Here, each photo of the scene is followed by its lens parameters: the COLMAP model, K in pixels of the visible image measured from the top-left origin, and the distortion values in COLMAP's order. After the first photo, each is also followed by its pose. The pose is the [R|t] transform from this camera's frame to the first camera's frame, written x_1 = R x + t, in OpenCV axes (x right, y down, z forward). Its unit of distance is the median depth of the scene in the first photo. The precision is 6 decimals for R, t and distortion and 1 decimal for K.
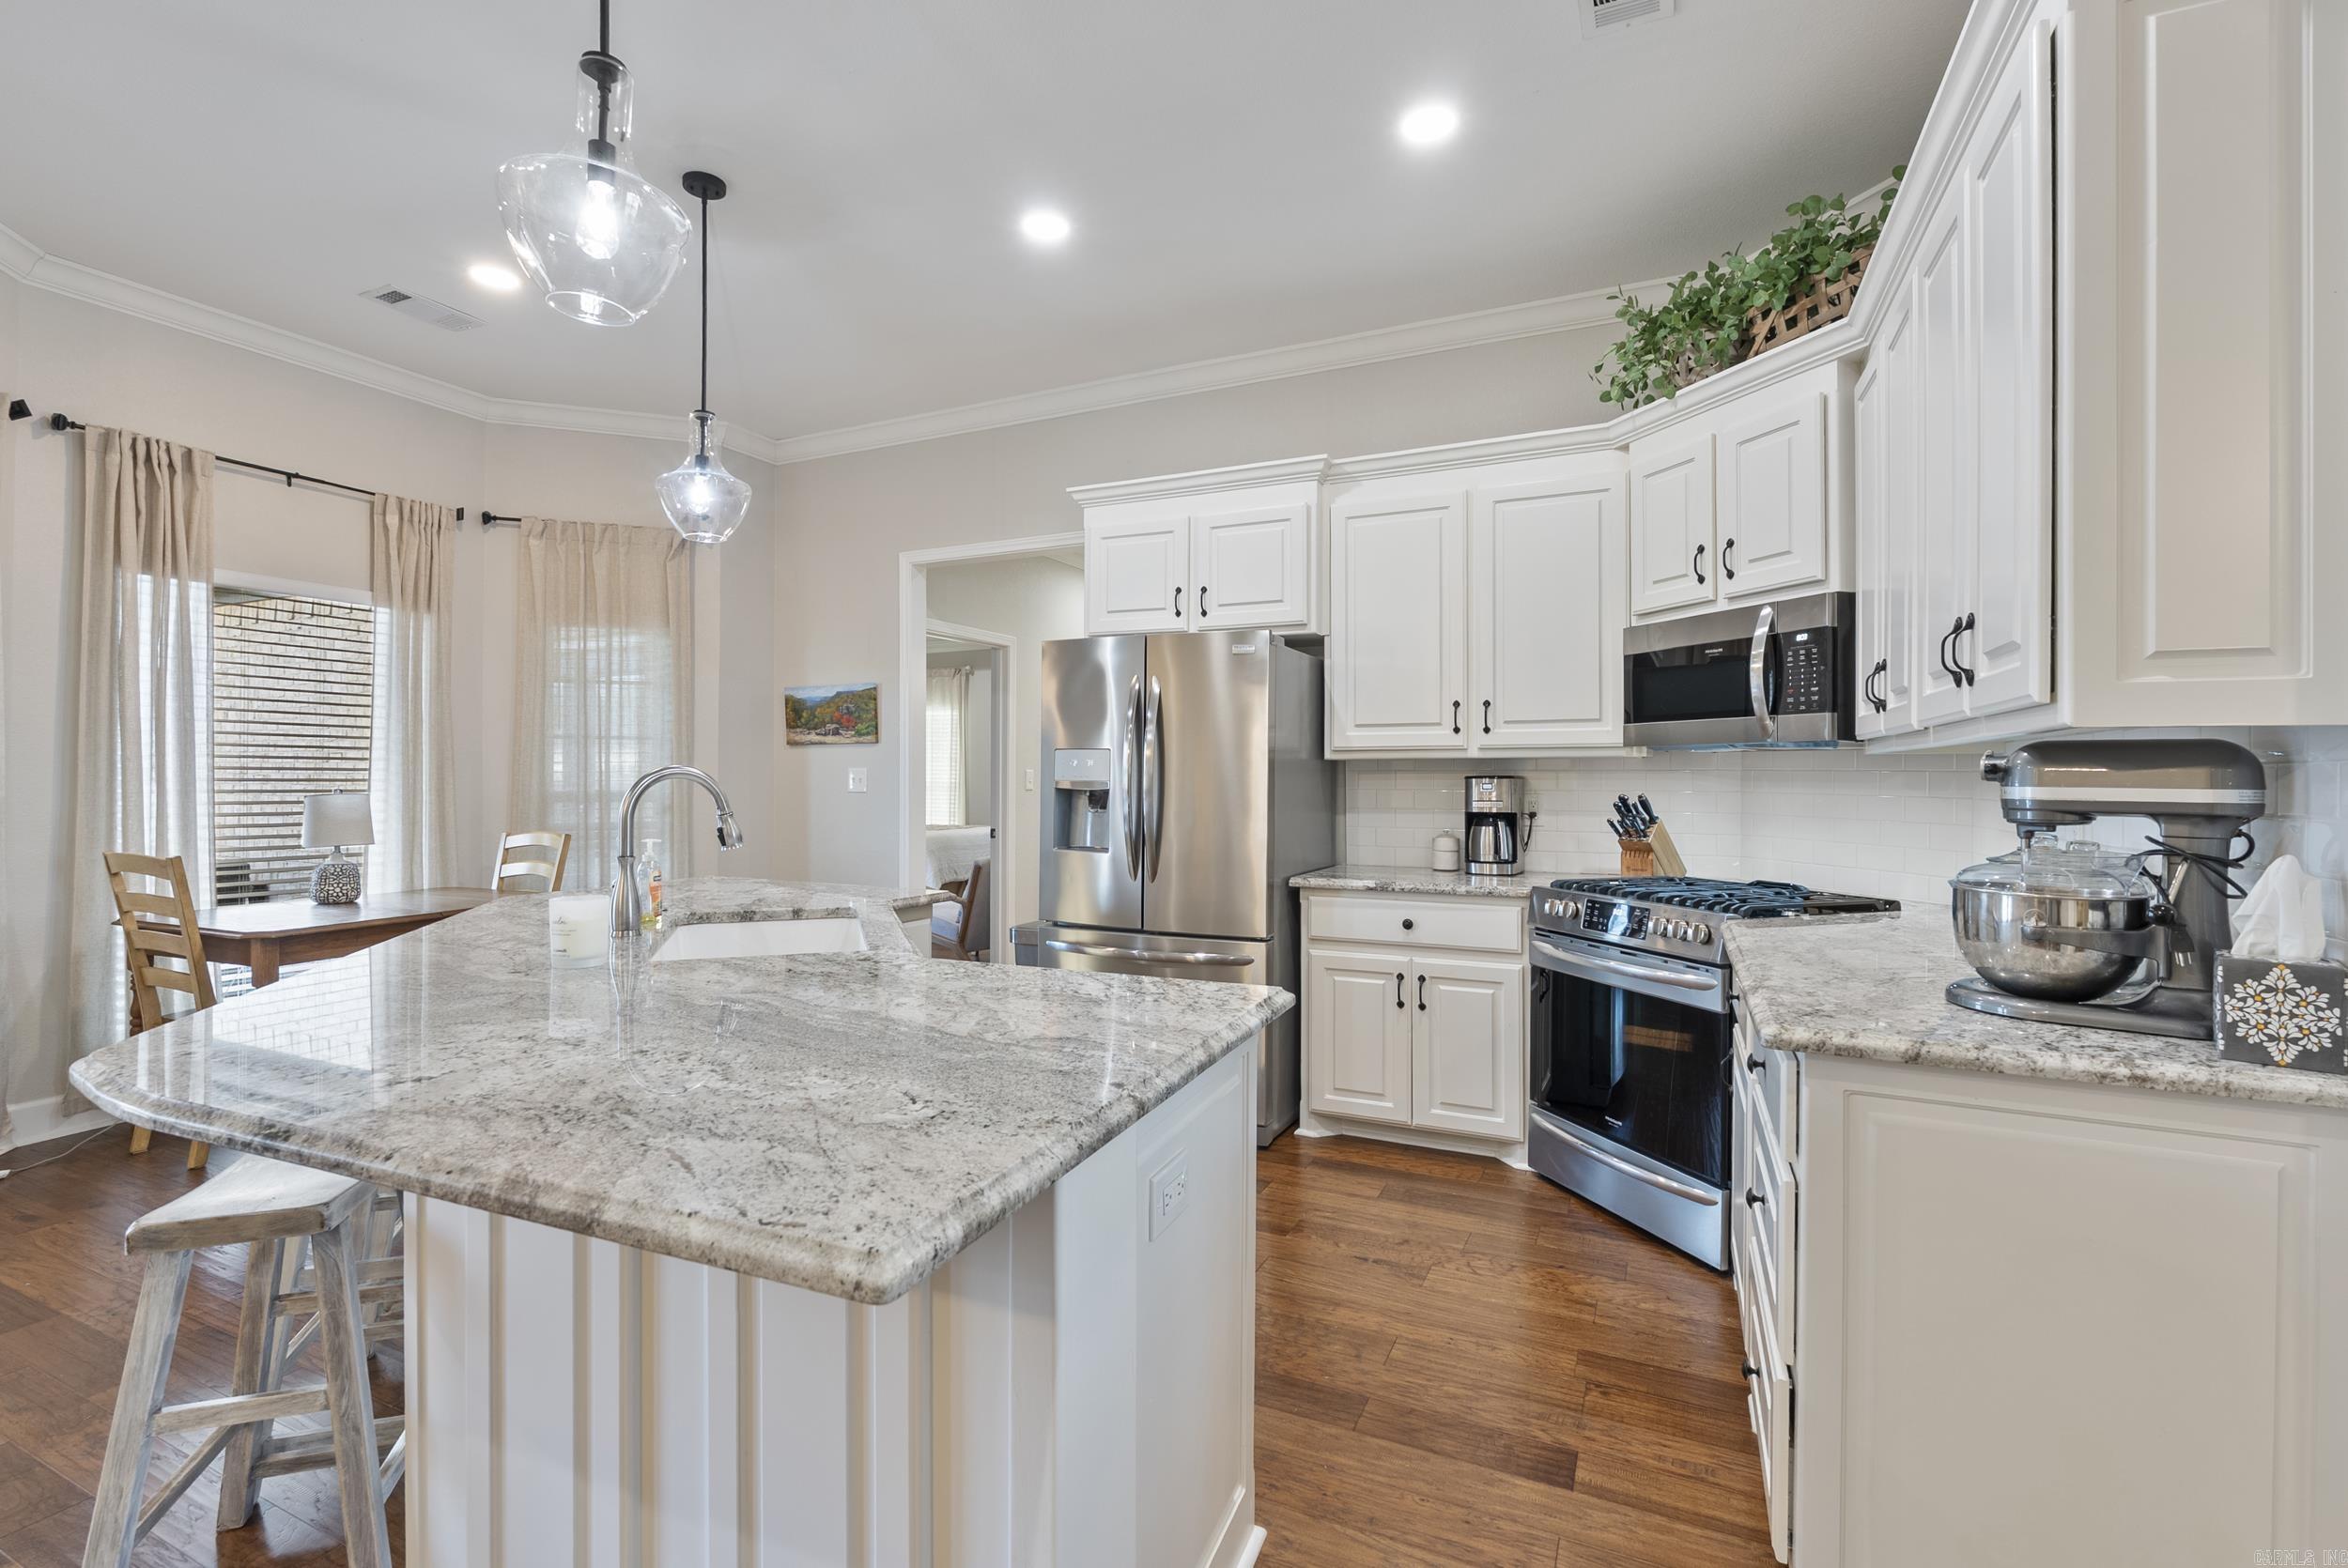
lens RADIAL K [[1045.9, 0, 1174.0], [0, 1045.9, 771.9], [0, 0, 1]] dist [-0.004799, -0.000482]
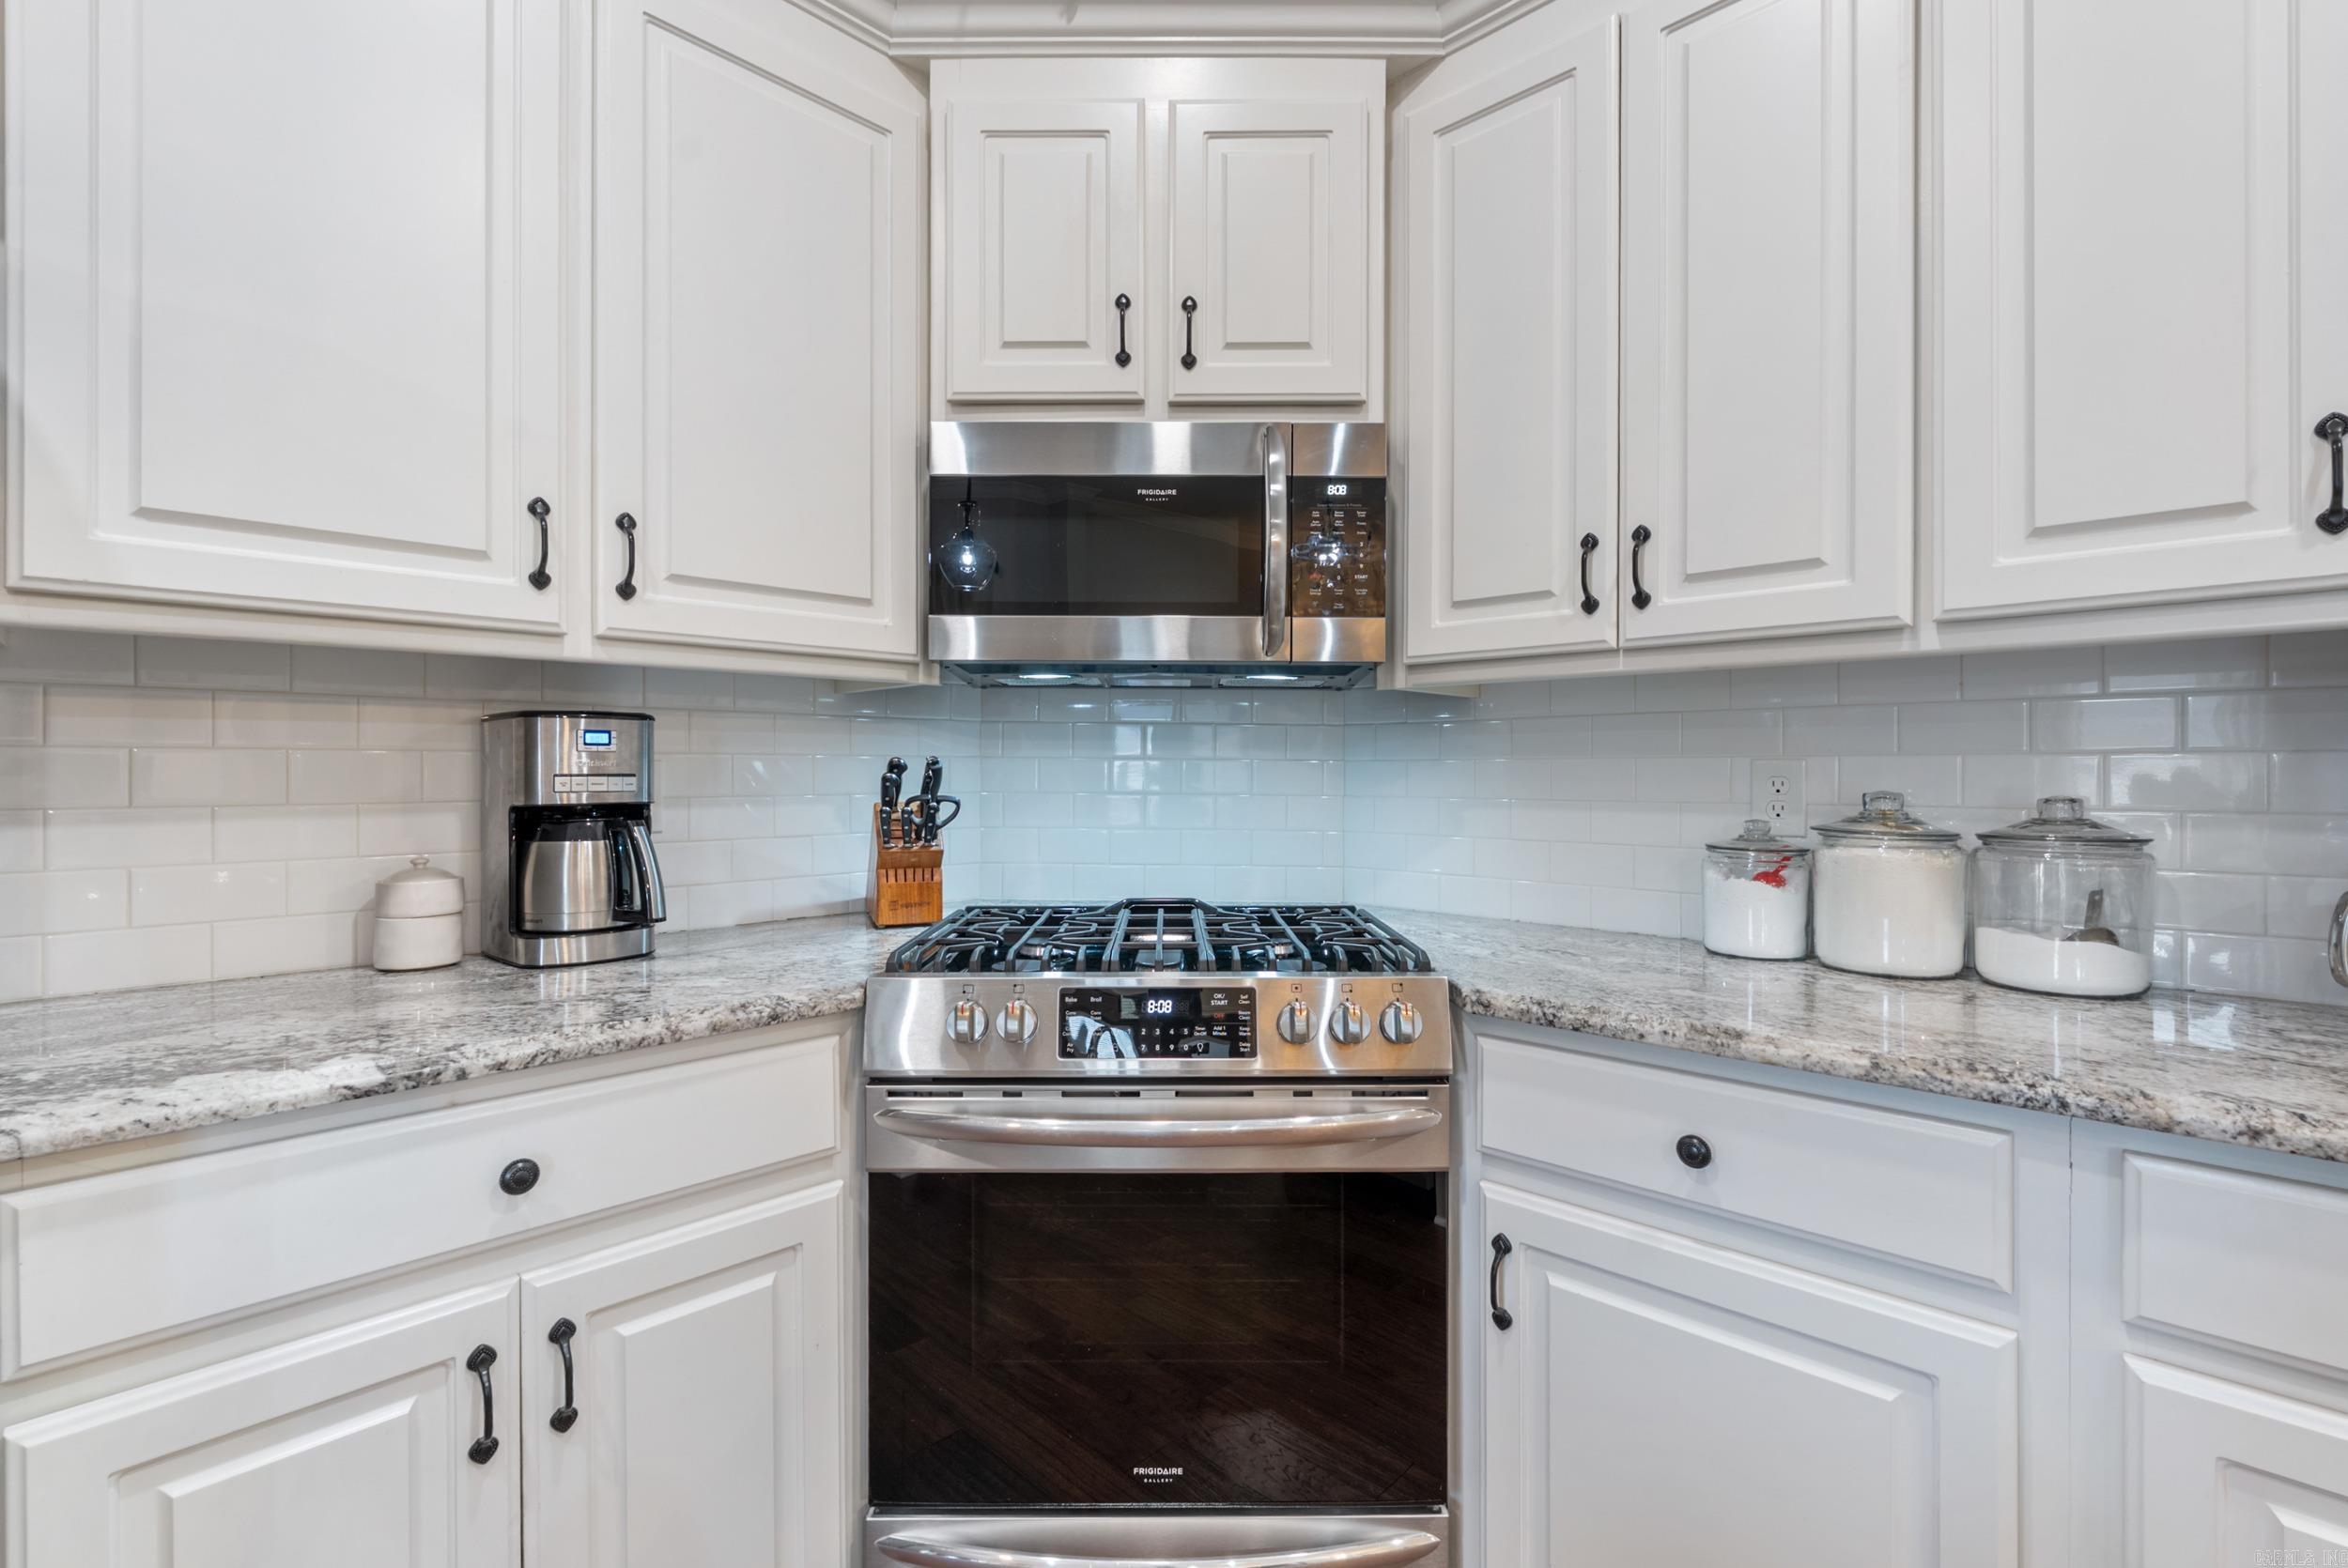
lens RADIAL K [[1045.9, 0, 1173.7], [0, 1045.9, 771.2], [0, 0, 1]] dist [-0.004799, -0.000482]
pose [[0.314700, -0.000564, 0.949191, -0.003579], [-0.004093, 0.999990, 0.001951, 0.025186], [-0.949182, -0.004499, 0.314695, 0.678432]]
